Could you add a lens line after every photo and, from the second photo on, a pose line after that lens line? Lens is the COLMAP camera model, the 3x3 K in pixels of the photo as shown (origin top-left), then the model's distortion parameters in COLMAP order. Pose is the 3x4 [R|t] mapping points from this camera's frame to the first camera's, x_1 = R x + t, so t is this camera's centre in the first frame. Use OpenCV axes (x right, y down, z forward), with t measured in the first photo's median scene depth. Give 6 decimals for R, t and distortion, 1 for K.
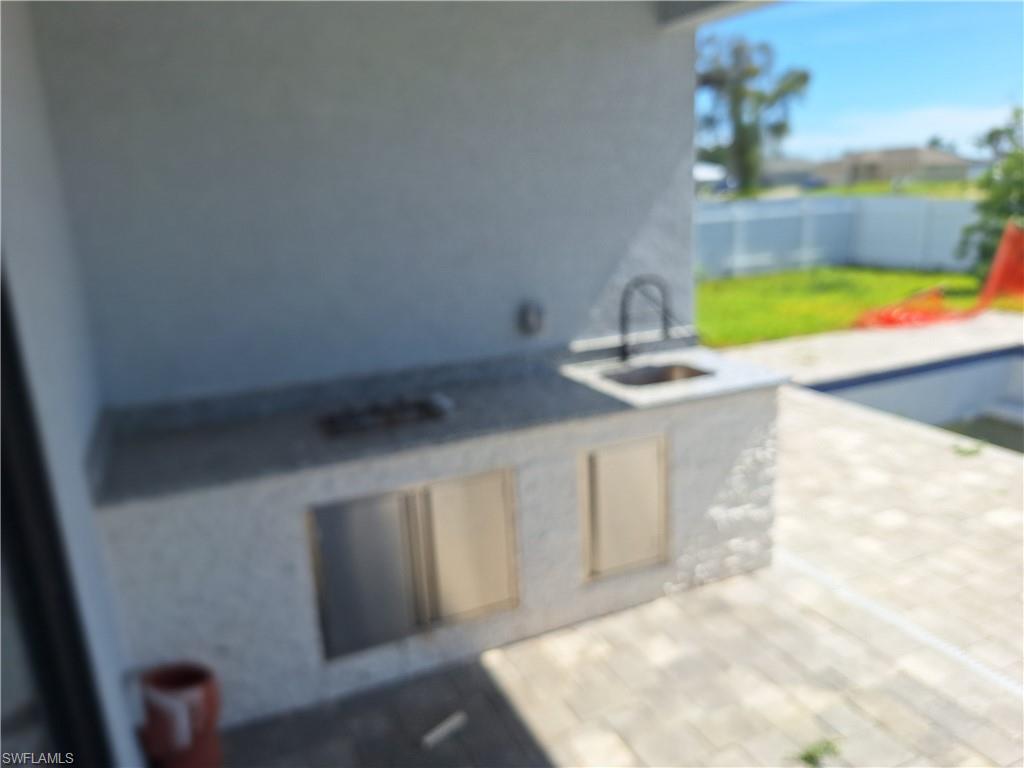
lens RADIAL K [[715.4, 0, 510.1], [0, 715.4, 384.6], [0, 0, 1]] dist [0.052347, -0.040759]
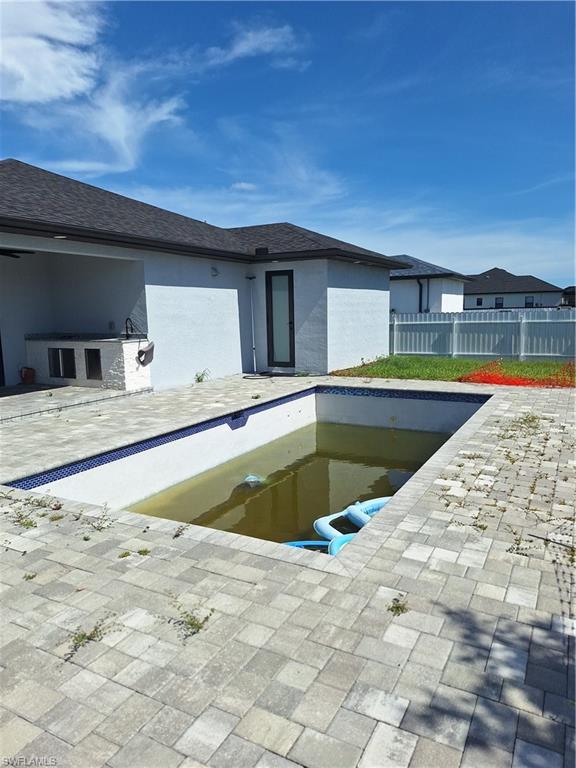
lens RADIAL K [[536.6, 0, 293.8], [0, 536.6, 383.6], [0, 0, 1]] dist [0.052347, -0.040759]
pose [[0.604180, 0.133666, -0.785557, 0.340267], [-0.219160, 0.975686, -0.002541, 0.001488], [0.766117, 0.173698, 0.618784, -0.015940]]
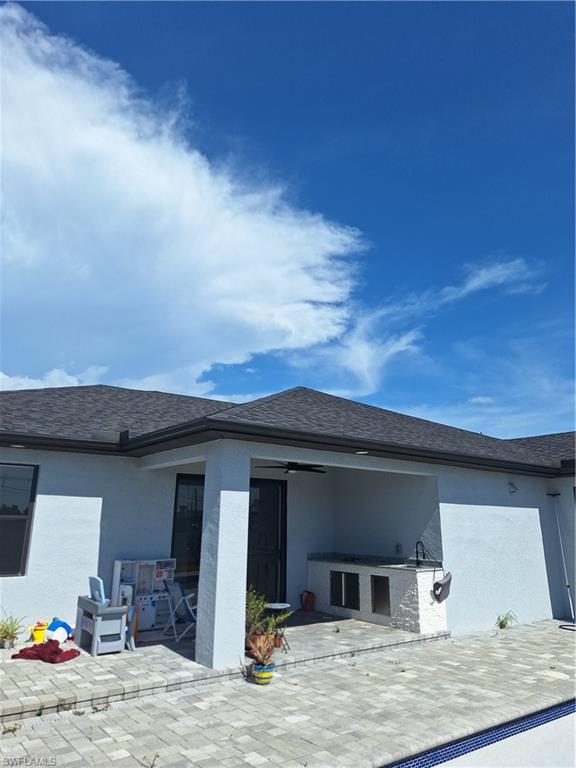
lens RADIAL K [[536.6, 0, 285.8], [0, 536.6, 381.6], [0, 0, 1]] dist [0.052347, -0.040759]
pose [[0.213191, -0.212043, -0.953723, 0.293584], [-0.283442, 0.920759, -0.268073, 0.002947], [0.934992, 0.327476, 0.136195, -0.030173]]
